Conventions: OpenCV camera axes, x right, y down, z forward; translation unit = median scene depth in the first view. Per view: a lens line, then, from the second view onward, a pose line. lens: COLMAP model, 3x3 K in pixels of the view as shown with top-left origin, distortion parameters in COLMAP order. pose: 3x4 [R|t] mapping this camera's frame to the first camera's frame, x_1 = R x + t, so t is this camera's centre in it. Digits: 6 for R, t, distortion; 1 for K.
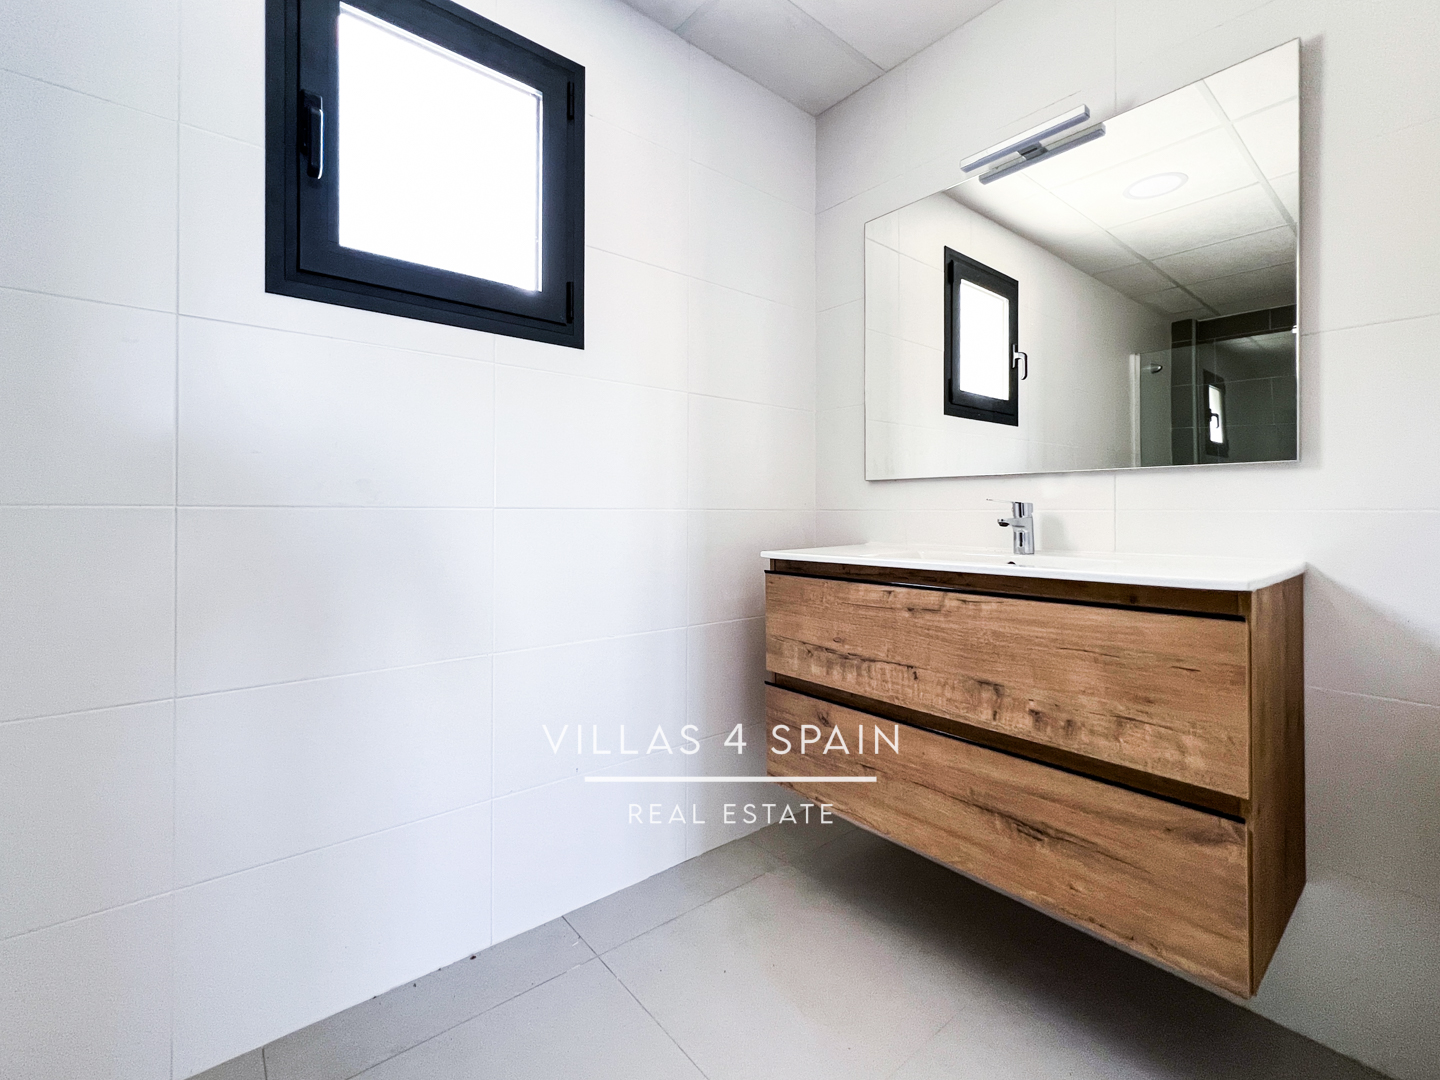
lens RADIAL K [[629.5, 0, 698.1], [0, 629.5, 509.8], [0, 0, 1]] dist [0.000305, 0.000759]
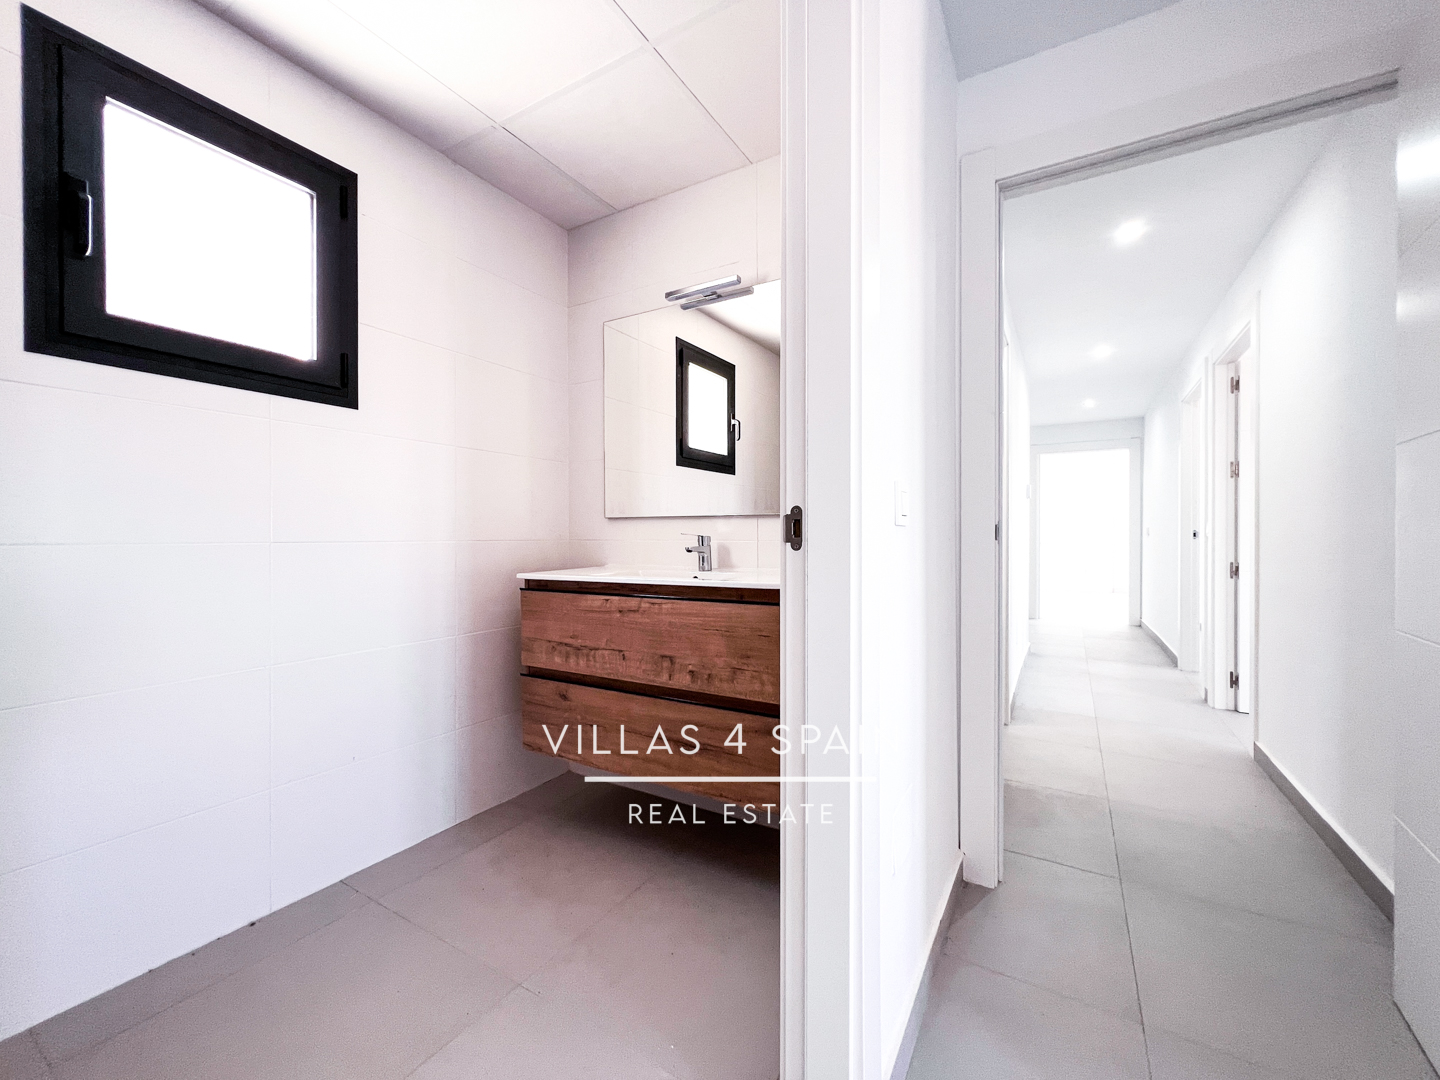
lens RADIAL K [[591.3, 0, 721.9], [0, 591.3, 537.8], [0, 0, 1]] dist [0.002605, -0.001170]
pose [[0.932633, -0.004033, 0.360803, 0.060522], [0.000865, 0.999960, 0.008942, -0.020505], [-0.360825, -0.008027, 0.932599, -0.322616]]
